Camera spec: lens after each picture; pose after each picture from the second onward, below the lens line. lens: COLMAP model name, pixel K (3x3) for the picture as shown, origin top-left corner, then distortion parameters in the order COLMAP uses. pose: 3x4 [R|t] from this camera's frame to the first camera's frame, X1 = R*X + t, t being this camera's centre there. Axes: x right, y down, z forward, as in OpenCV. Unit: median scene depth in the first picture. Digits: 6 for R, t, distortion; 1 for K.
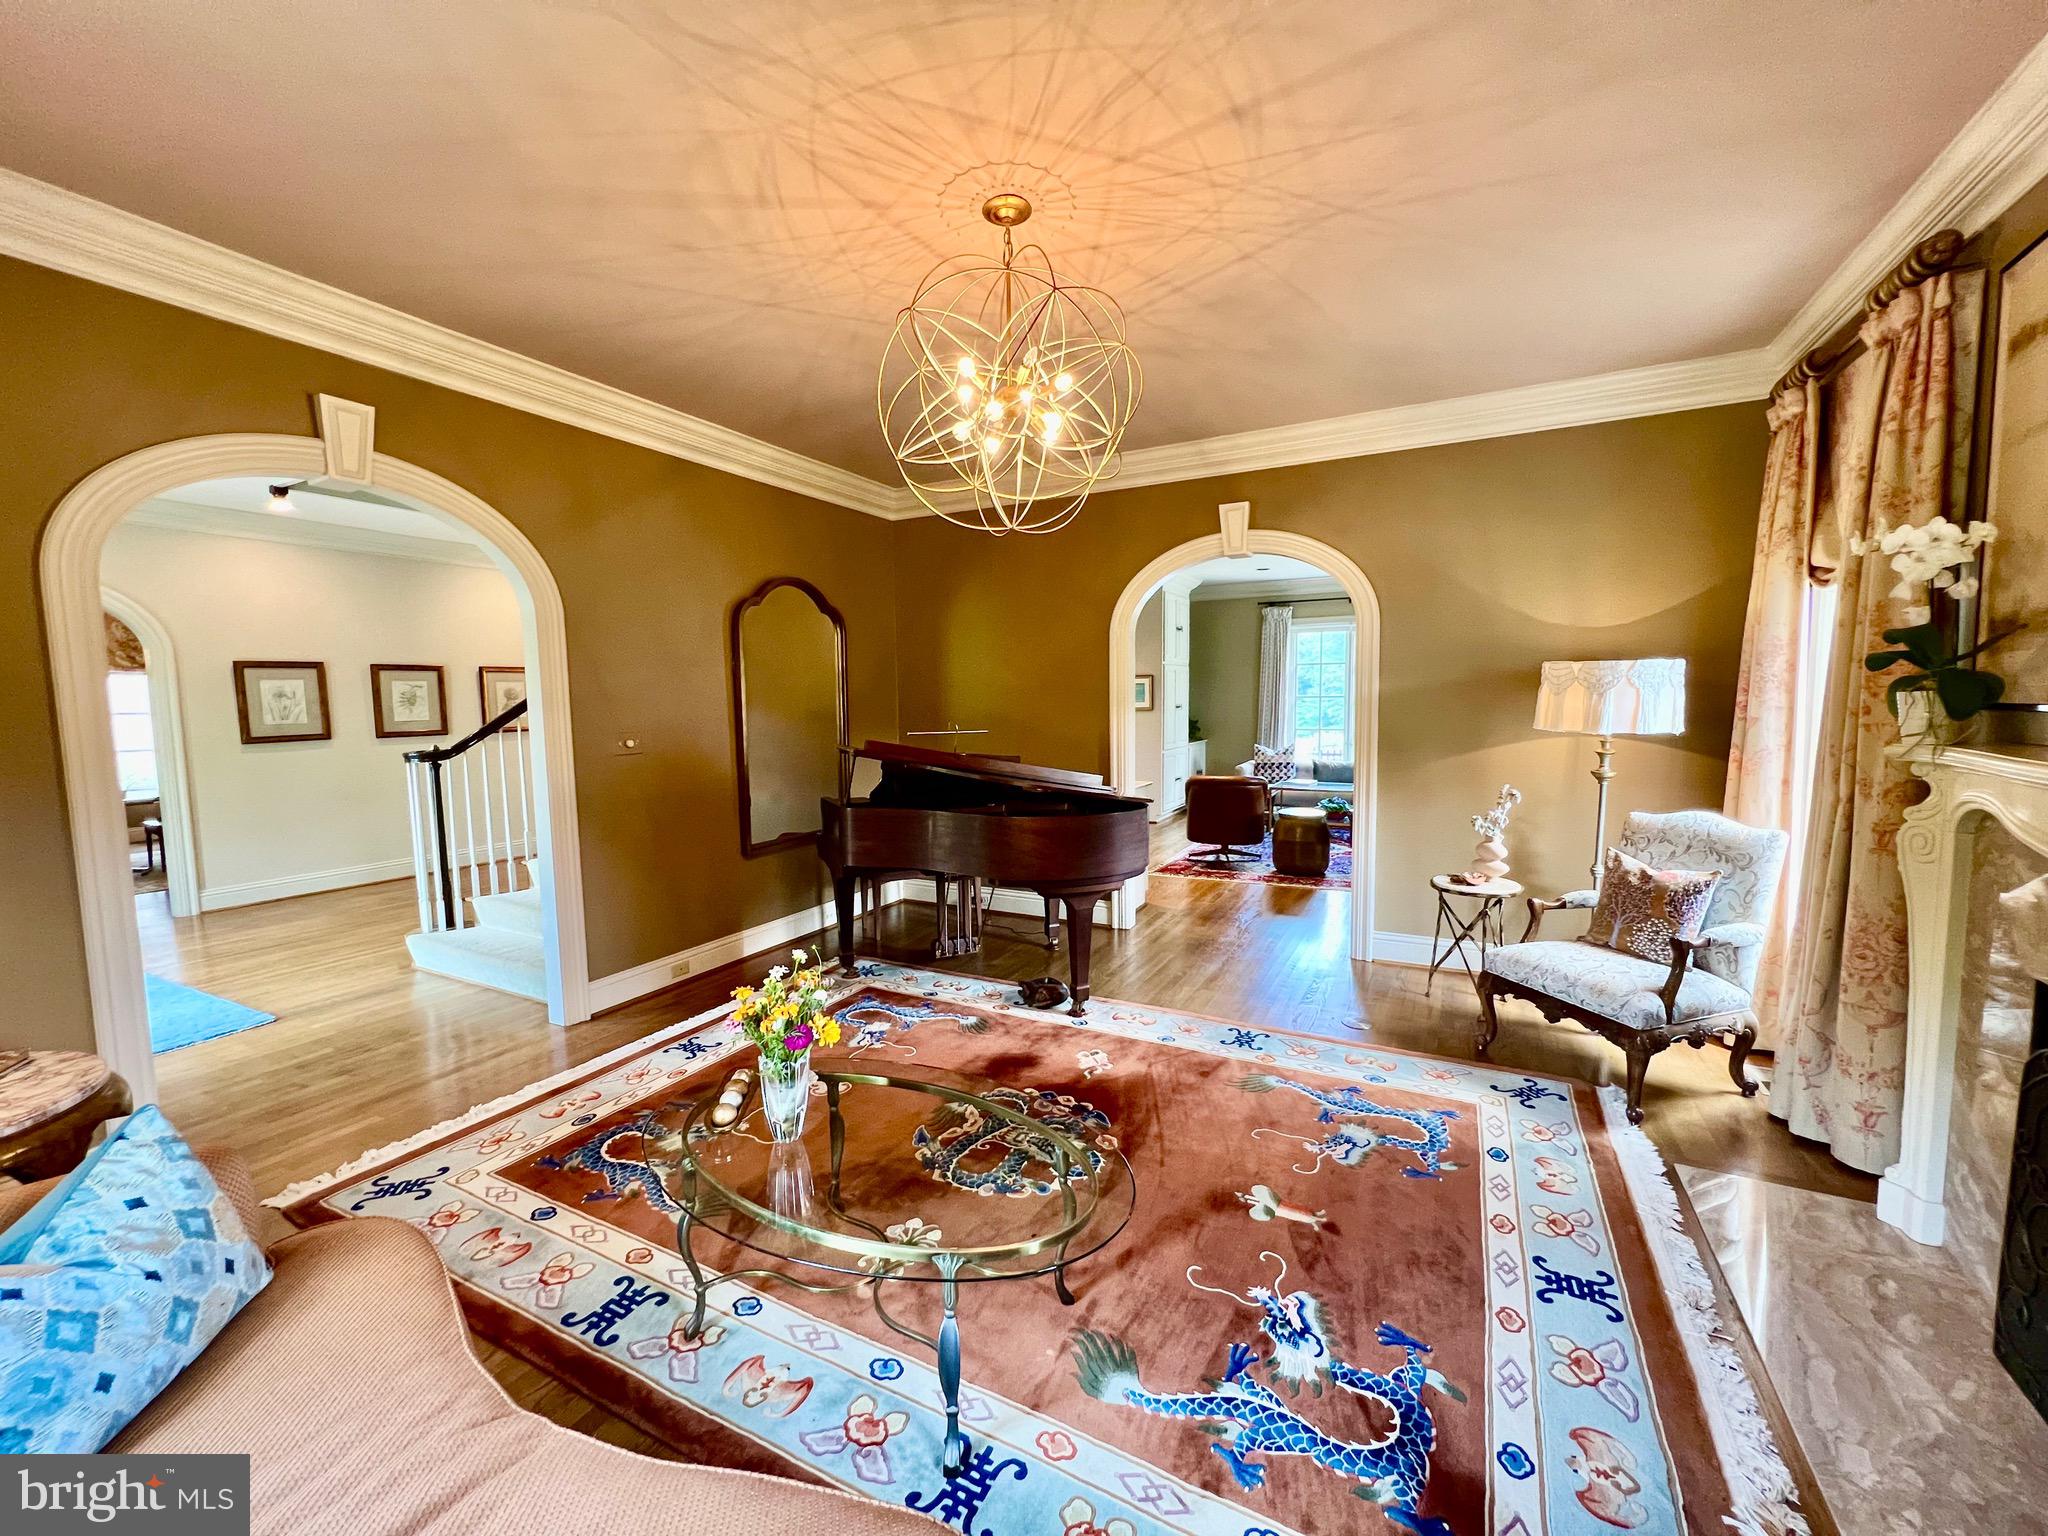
lens RADIAL K [[816.7, 0, 1019.7], [0, 816.7, 777.4], [0, 0, 1]] dist [-0.001592, -0.000112]
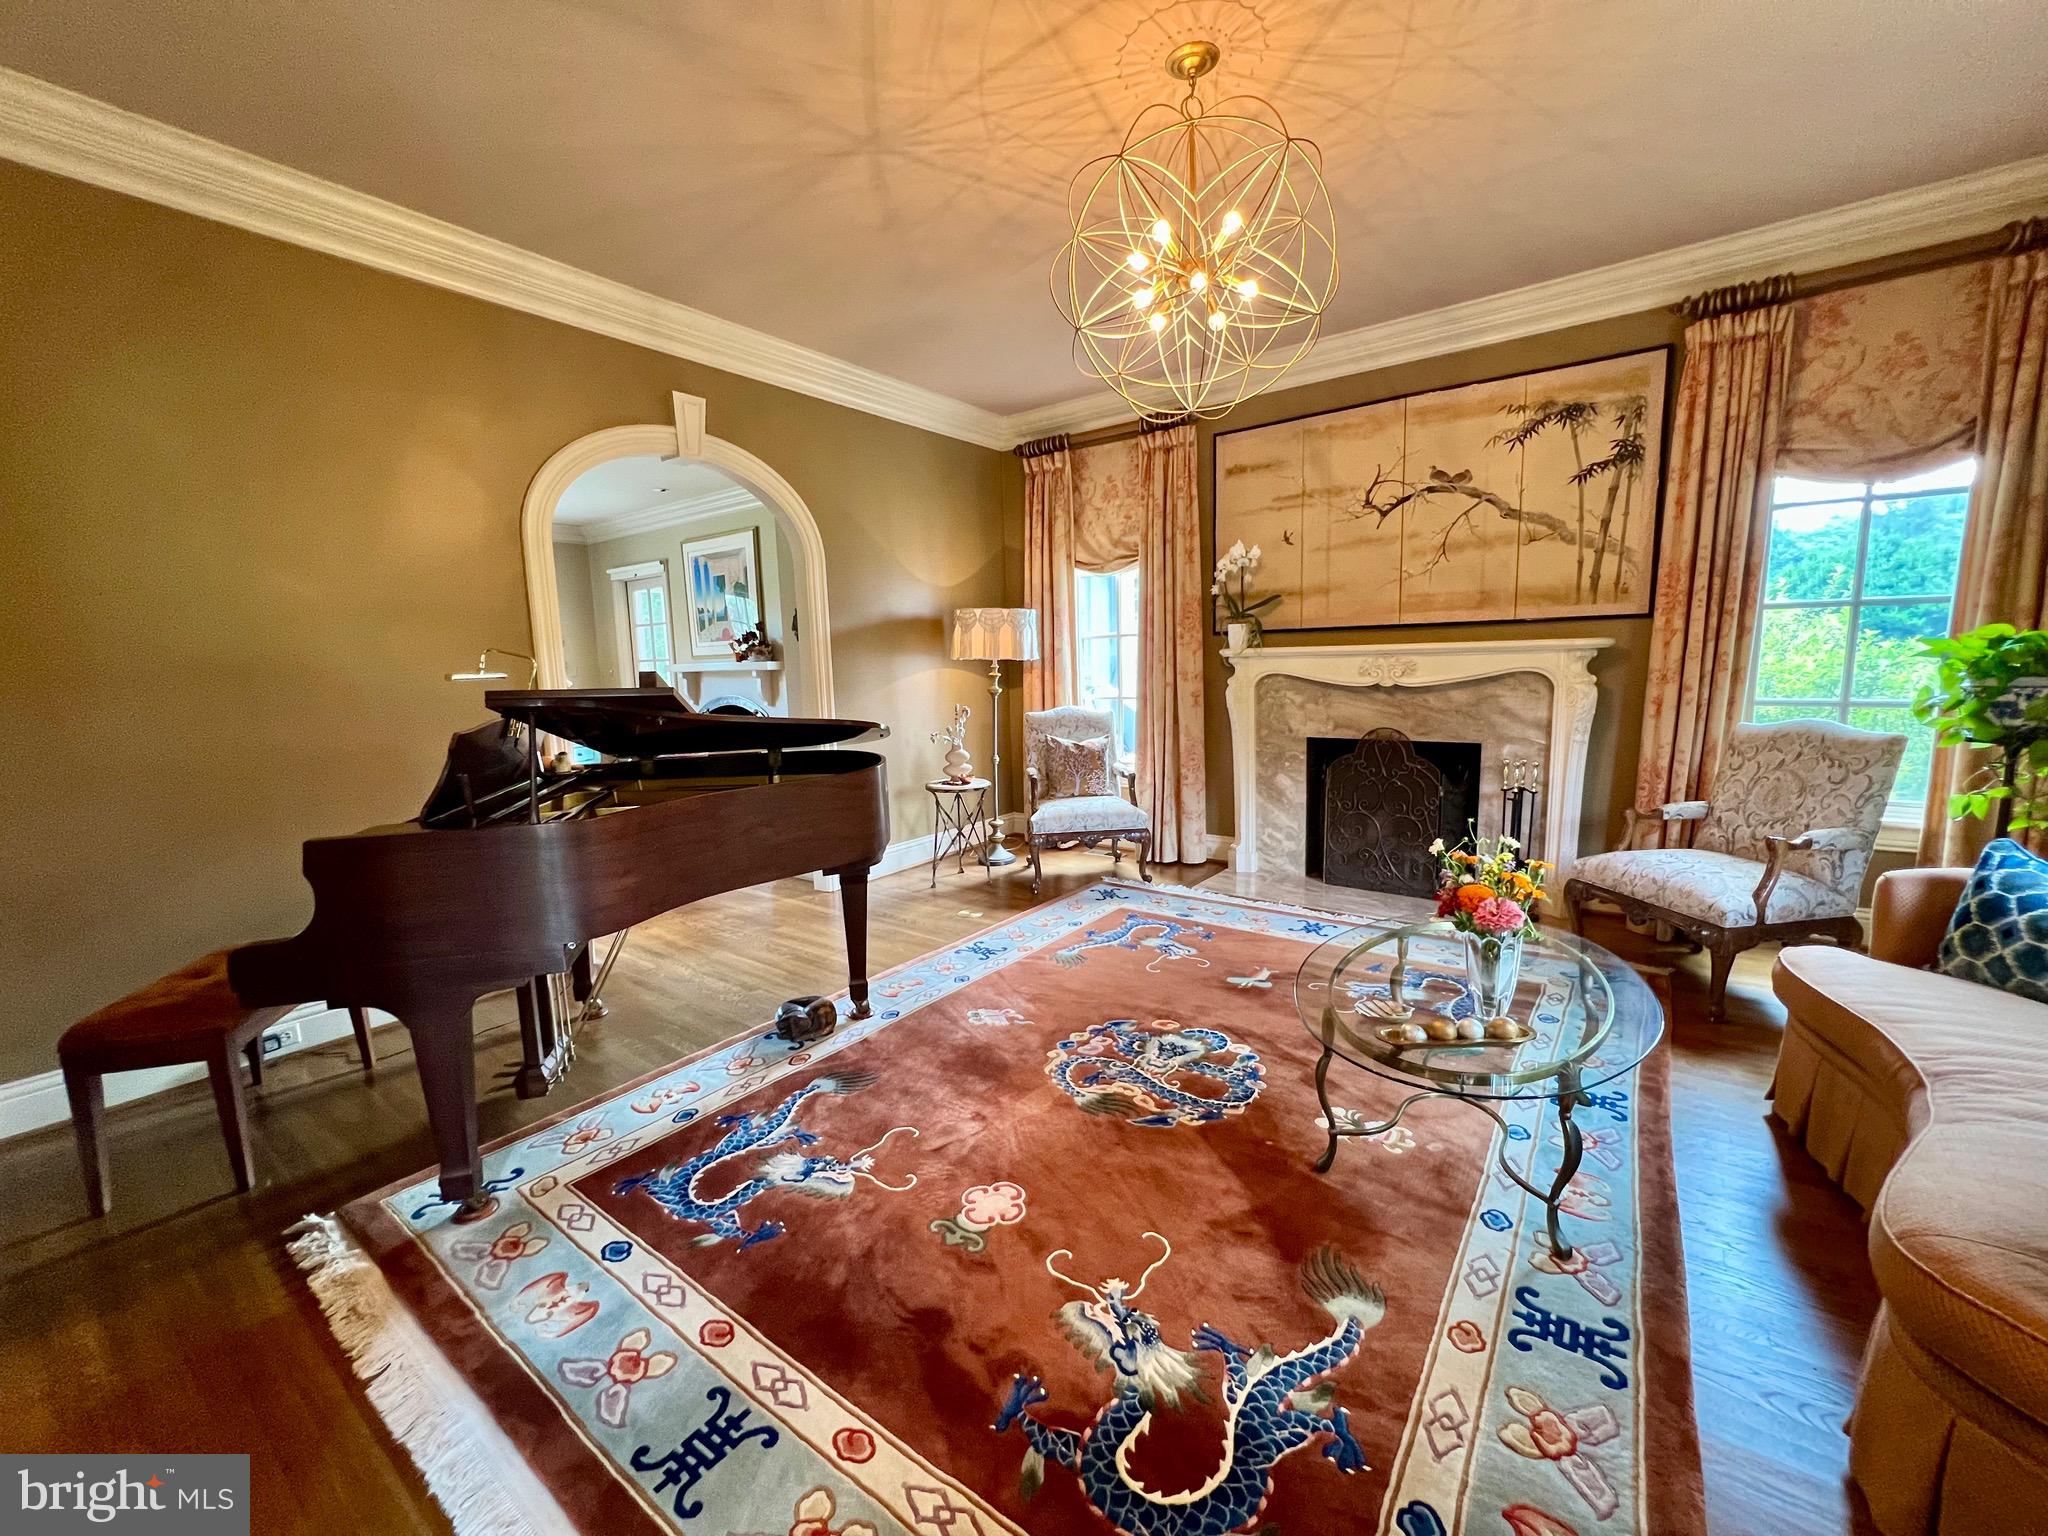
lens RADIAL K [[816.7, 0, 1025.0], [0, 816.7, 777.2], [0, 0, 1]] dist [-0.001592, -0.000112]
pose [[0.155304, -0.133880, 0.978753, -0.863902], [0.118569, 0.986138, 0.116077, -0.017471], [-0.980725, 0.098022, 0.169025, 0.903532]]
